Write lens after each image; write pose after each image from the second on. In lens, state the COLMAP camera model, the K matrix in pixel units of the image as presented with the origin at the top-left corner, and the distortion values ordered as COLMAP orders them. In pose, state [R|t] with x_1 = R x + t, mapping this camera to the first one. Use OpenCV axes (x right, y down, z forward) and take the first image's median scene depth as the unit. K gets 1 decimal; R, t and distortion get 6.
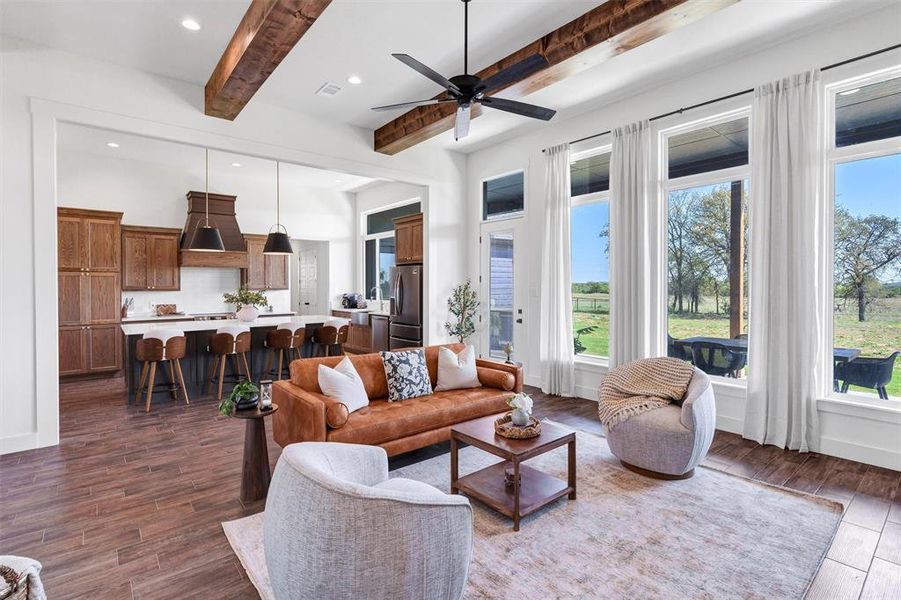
lens RADIAL K [[431.1, 0, 448.3], [0, 431.1, 292.8], [0, 0, 1]] dist [0.000735, -0.000103]
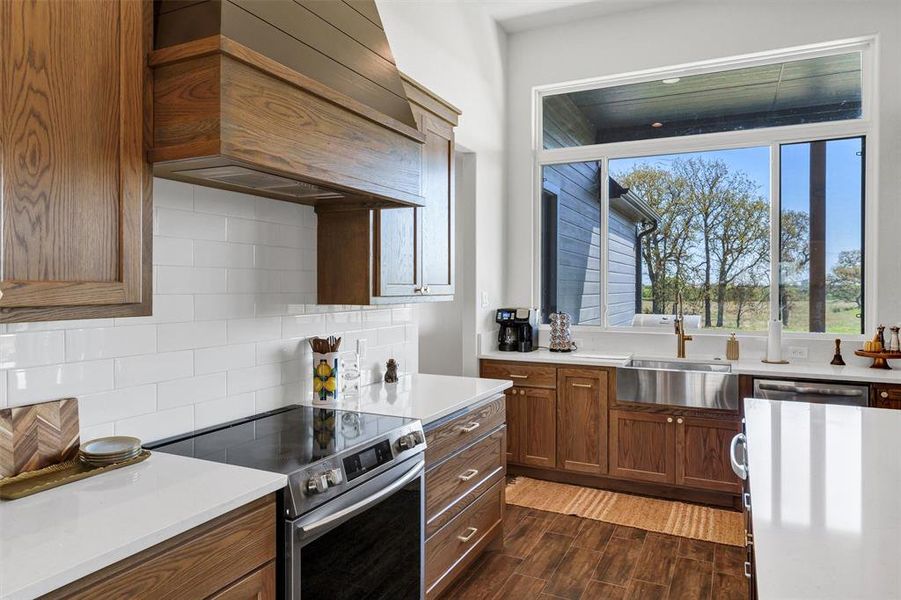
lens RADIAL K [[585.3, 0, 461.5], [0, 585.3, 291.8], [0, 0, 1]] dist [0.007766, 0.001604]
pose [[0.902831, 0.000381, 0.429996, -0.607676], [0.002812, 0.999973, -0.006790, -0.011082], [-0.429987, 0.007340, 0.902805, 0.753369]]
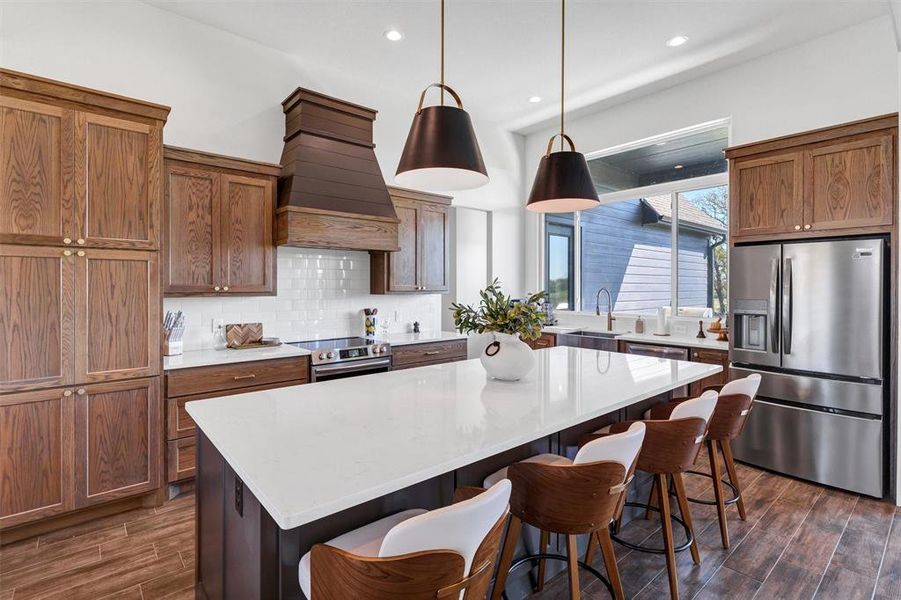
lens RADIAL K [[431.1, 0, 452.0], [0, 431.1, 289.0], [0, 0, 1]] dist [0.000735, -0.000103]
pose [[0.999736, 0.003232, 0.022753, -0.435549], [-0.002974, 0.999931, -0.011357, -0.007046], [-0.022788, 0.011287, 0.999677, 0.515296]]
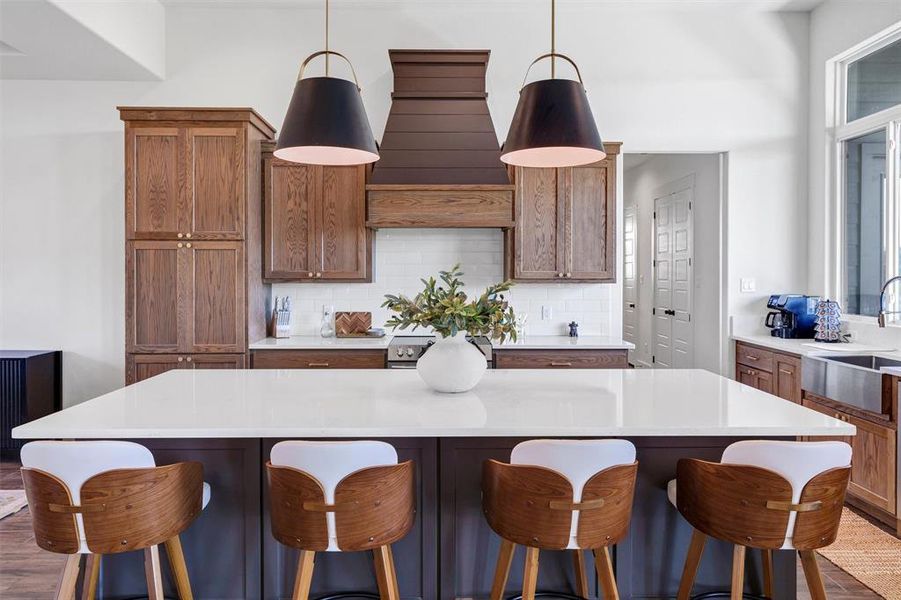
lens RADIAL K [[620.6, 0, 444.3], [0, 620.6, 277.0], [0, 0, 1]] dist [0.007990, 0.002551]
pose [[0.780178, 0.007222, -0.625516, -0.167665], [-0.013741, 0.999890, -0.005595, -0.007785], [0.625407, 0.012960, 0.780191, 0.550245]]
